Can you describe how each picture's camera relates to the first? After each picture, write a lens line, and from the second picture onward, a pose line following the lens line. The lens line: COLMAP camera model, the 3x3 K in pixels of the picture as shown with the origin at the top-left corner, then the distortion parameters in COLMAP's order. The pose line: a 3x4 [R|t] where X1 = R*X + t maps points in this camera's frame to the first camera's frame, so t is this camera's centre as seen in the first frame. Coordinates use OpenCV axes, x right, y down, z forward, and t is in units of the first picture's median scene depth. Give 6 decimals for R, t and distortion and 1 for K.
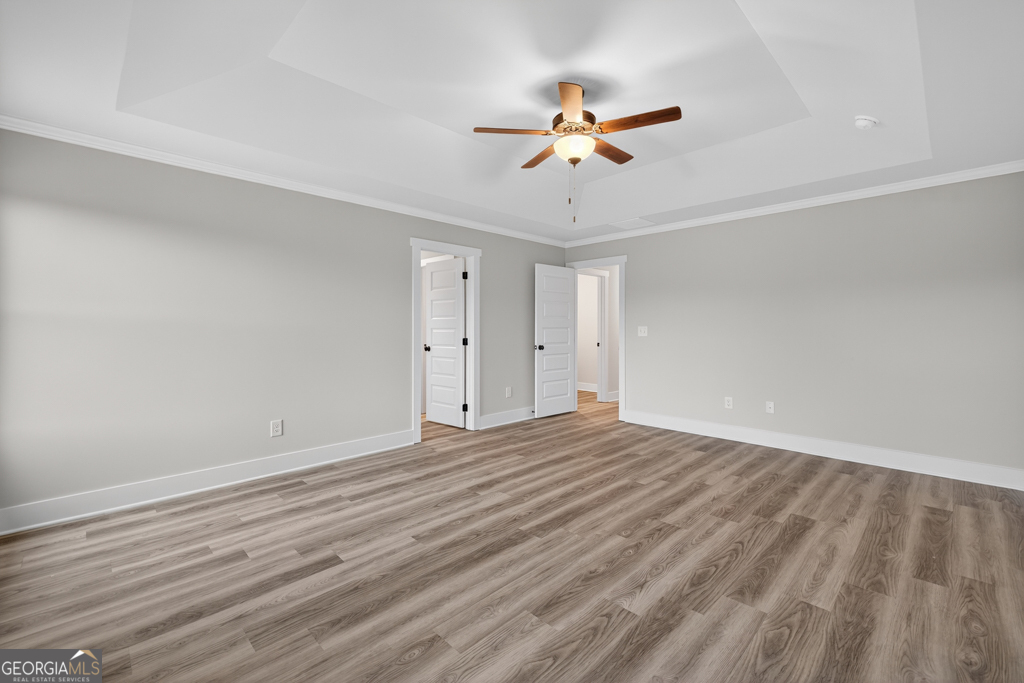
lens RADIAL K [[430.1, 0, 514.7], [0, 430.1, 337.2], [0, 0, 1]] dist [0.010000, -0.000074]
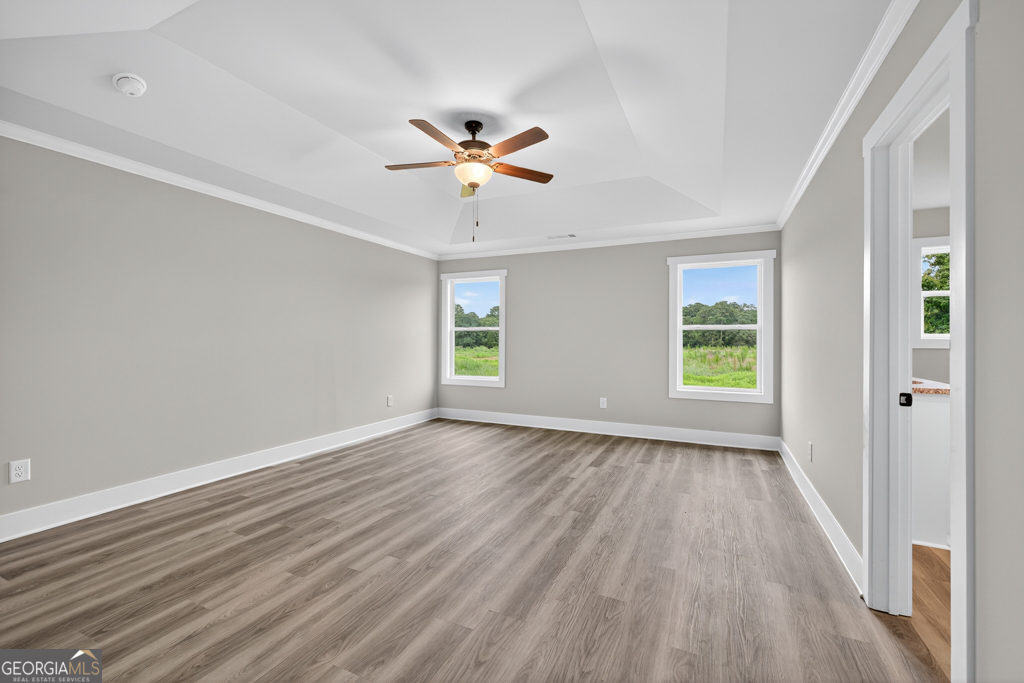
lens RADIAL K [[430.1, 0, 514.7], [0, 430.1, 337.2], [0, 0, 1]] dist [0.010000, -0.000074]
pose [[-0.939672, -0.005318, -0.342035, 0.438229], [-0.011111, 0.999826, 0.014979, -0.043438], [0.341896, 0.017875, -0.939568, 2.165099]]
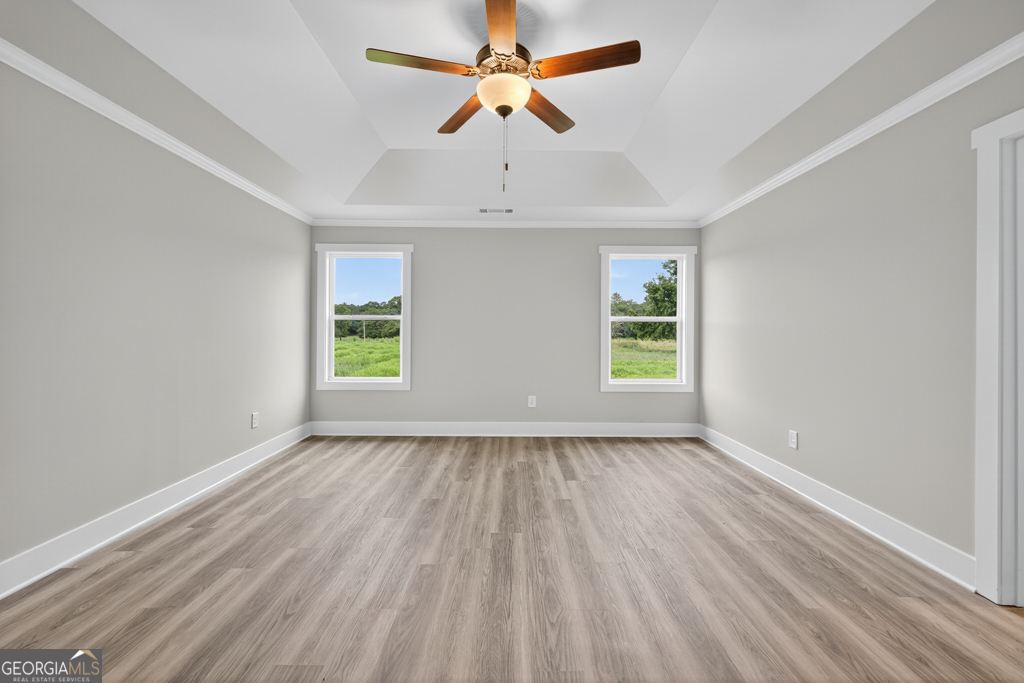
lens RADIAL K [[428.5, 0, 510.1], [0, 428.5, 327.6], [0, 0, 1]] dist [0.003521, 0.000035]
pose [[-0.705129, -0.009354, -0.709017, 0.706636], [-0.020329, 0.999769, 0.007027, -0.032117], [0.708787, 0.019368, -0.705156, 1.614999]]
